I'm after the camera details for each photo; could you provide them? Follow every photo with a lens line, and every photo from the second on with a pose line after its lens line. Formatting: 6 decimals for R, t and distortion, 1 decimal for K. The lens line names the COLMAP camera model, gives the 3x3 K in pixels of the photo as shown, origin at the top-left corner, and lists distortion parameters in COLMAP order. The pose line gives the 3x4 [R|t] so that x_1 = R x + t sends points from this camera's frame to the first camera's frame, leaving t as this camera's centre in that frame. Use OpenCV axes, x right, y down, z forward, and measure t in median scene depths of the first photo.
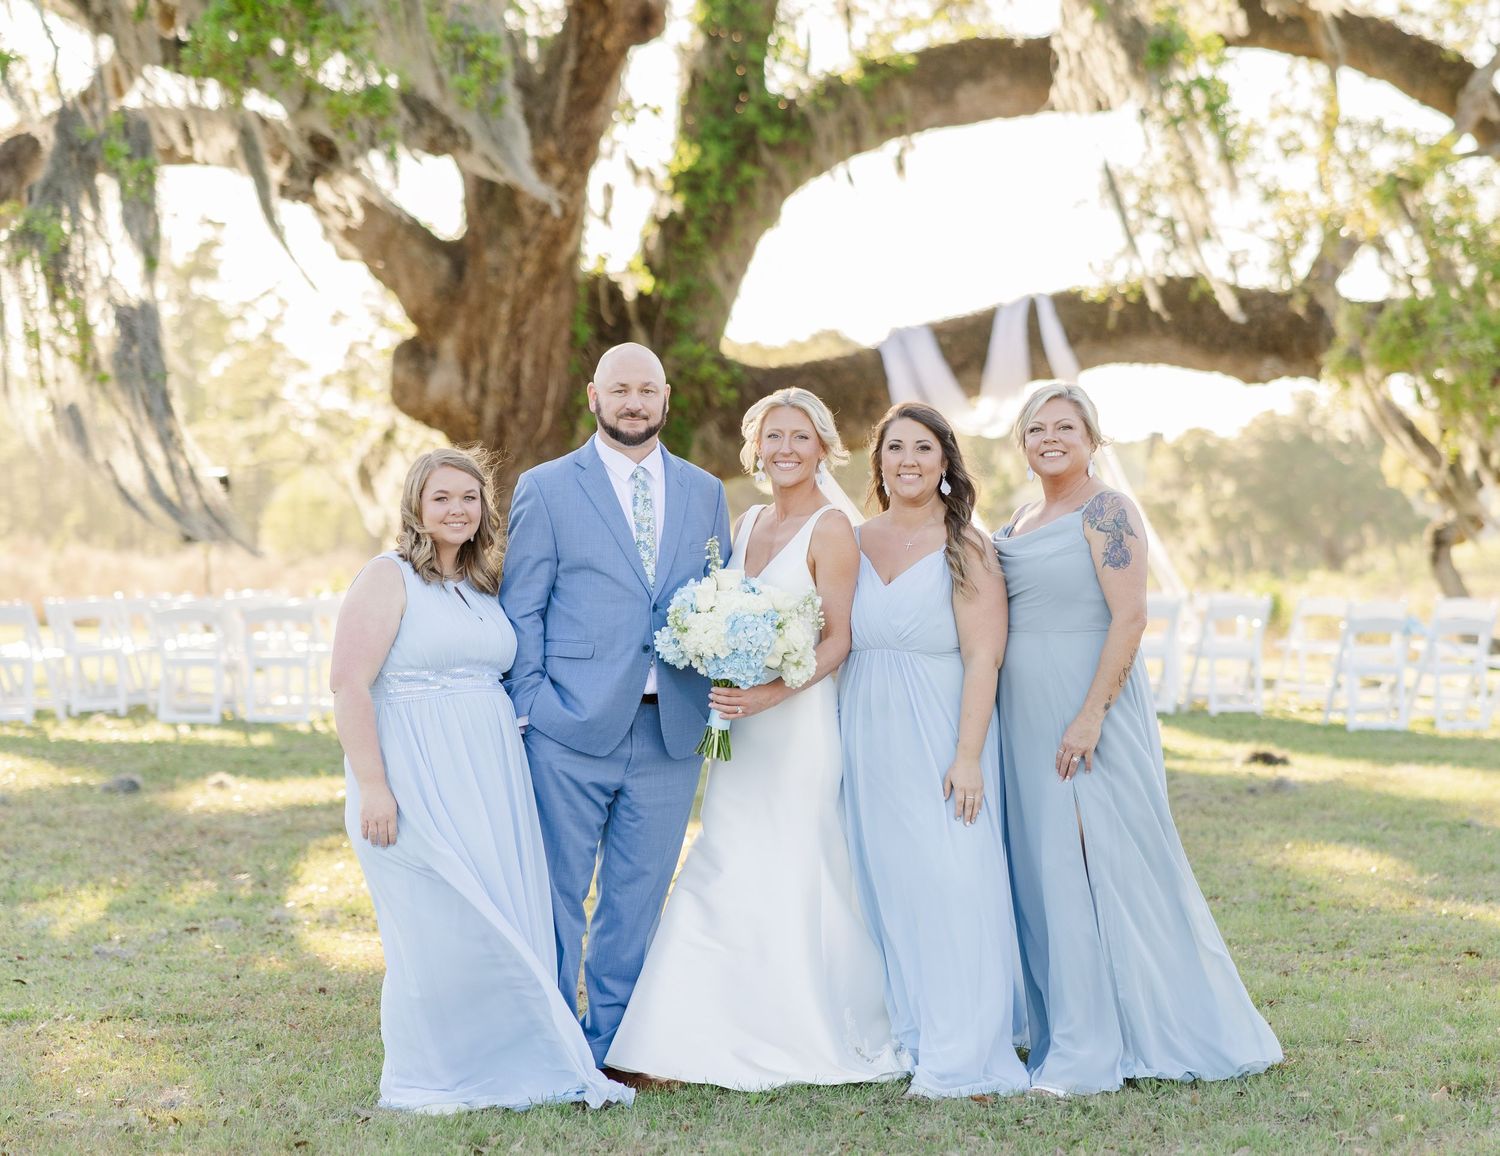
lens RADIAL K [[3840.7, 0, 795.4], [0, 3840.7, 528.1], [0, 0, 1]] dist [-0.097286, -0.036156]
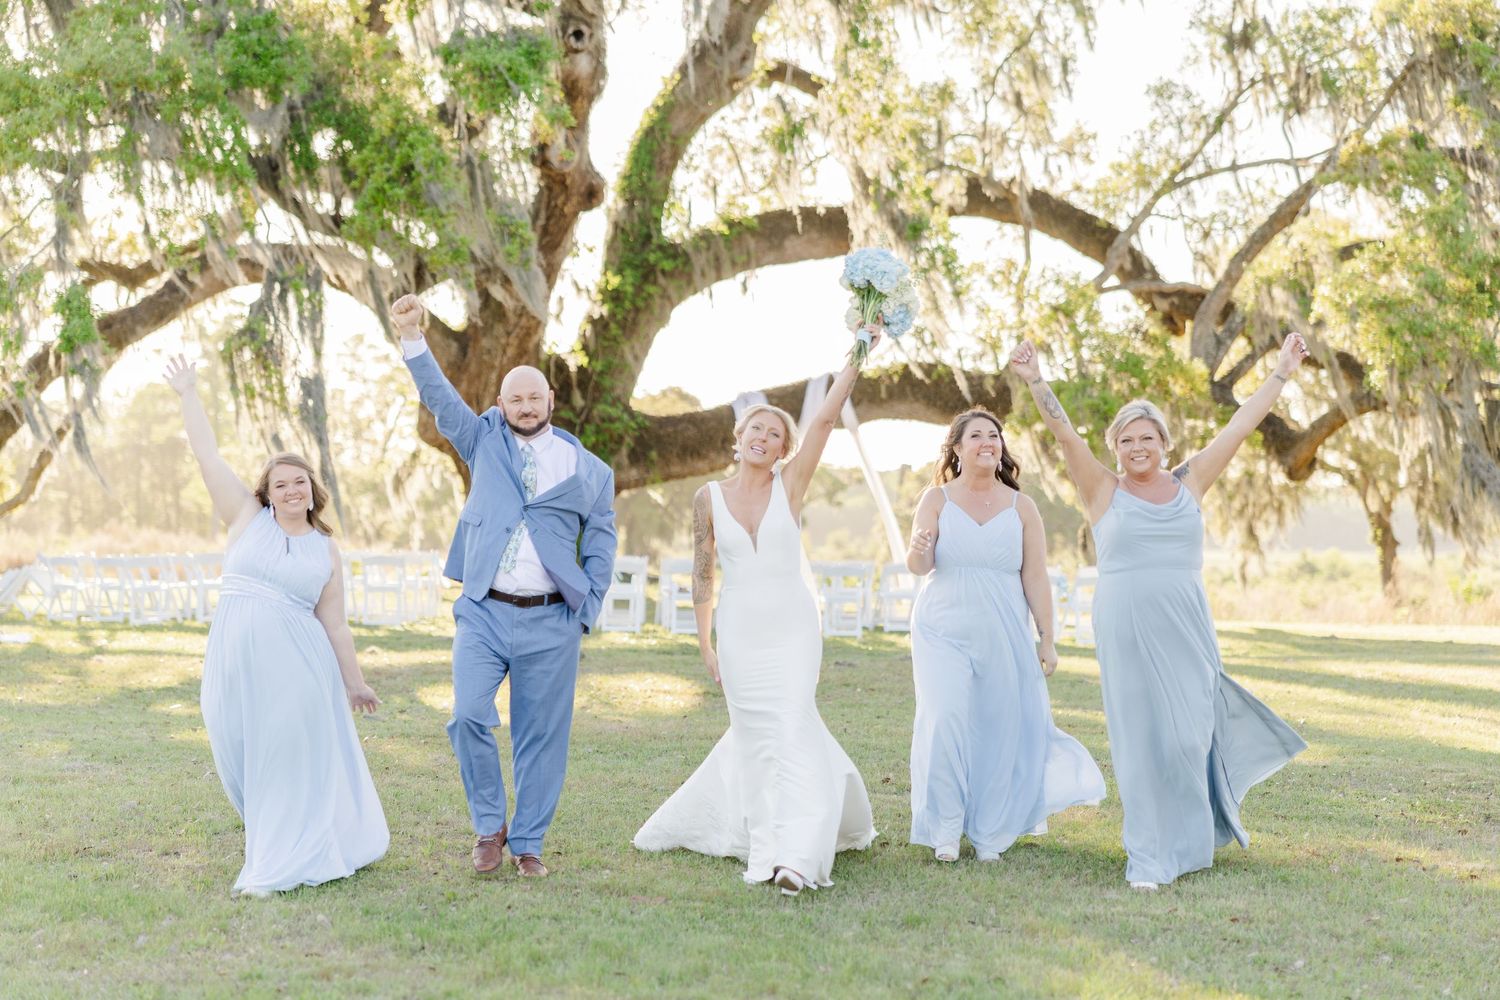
lens RADIAL K [[2940.2, 0, 746.7], [0, 2940.2, 499.7], [0, 0, 1]] dist [-0.008461, -0.290211]
pose [[0.999093, 0.017400, 0.038857, -0.018407], [-0.016929, 0.999780, -0.012423, 0.006205], [-0.039065, 0.011754, 0.999168, -0.194678]]
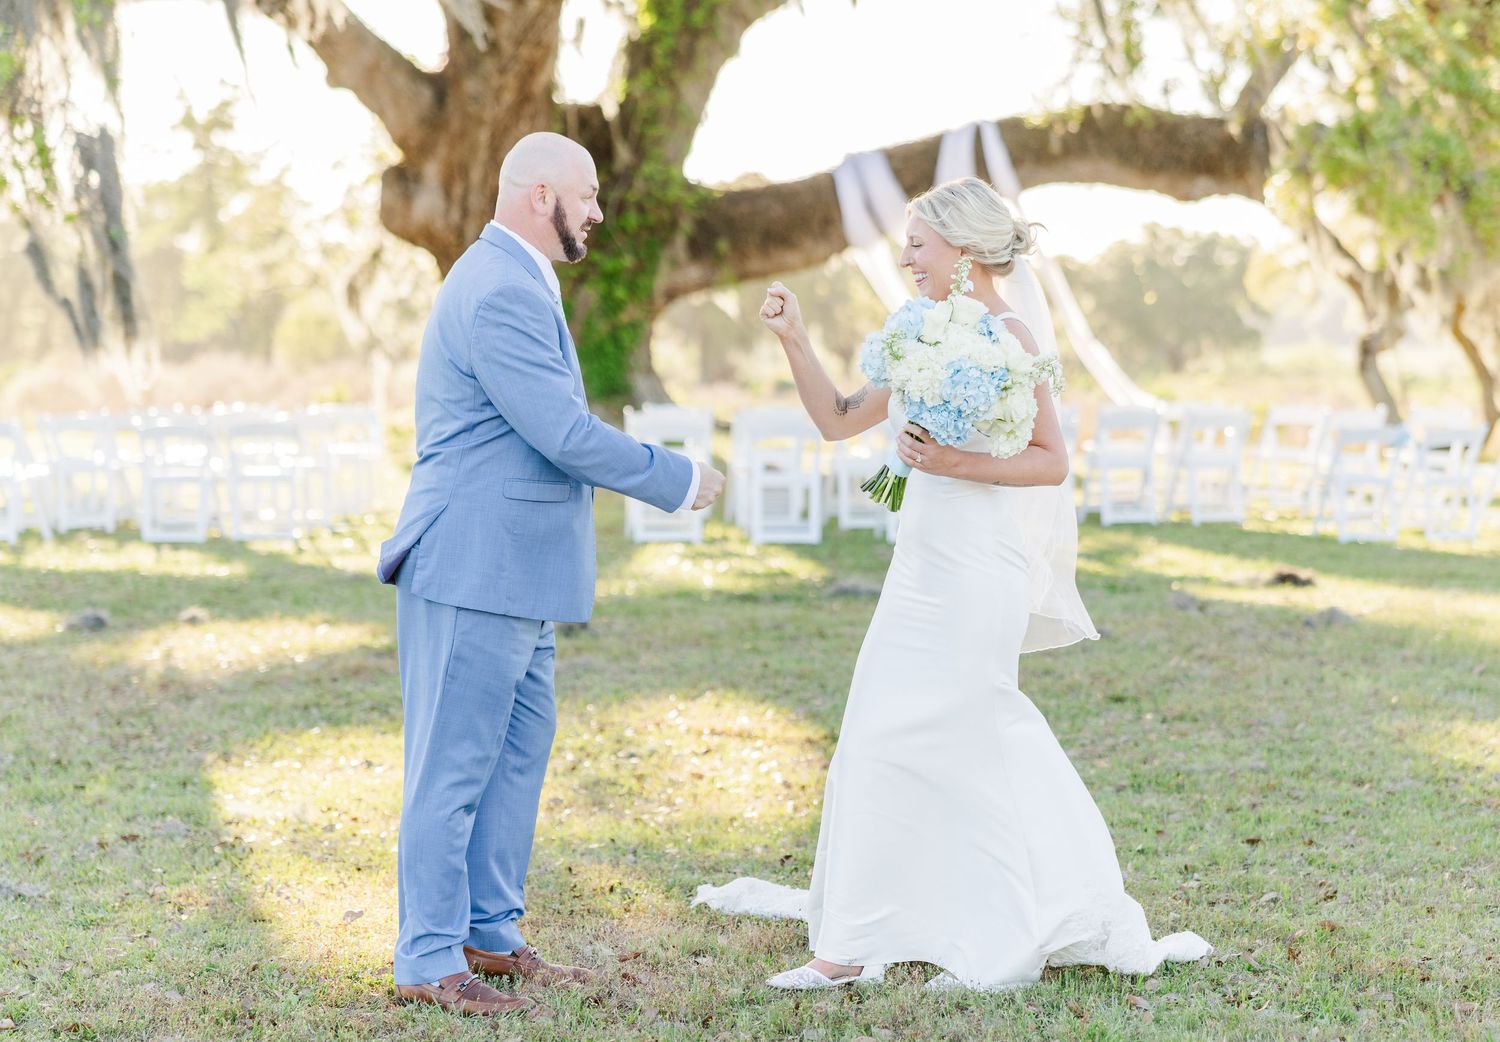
lens RADIAL K [[3080.7, 0, 755.4], [0, 3080.7, 522.6], [0, 0, 1]] dist [-0.091237, -0.326632]
pose [[0.999883, -0.005707, 0.014205, -0.013301], [0.004851, 0.998213, 0.059565, -0.000314], [-0.014519, -0.059489, 0.998123, 0.141961]]
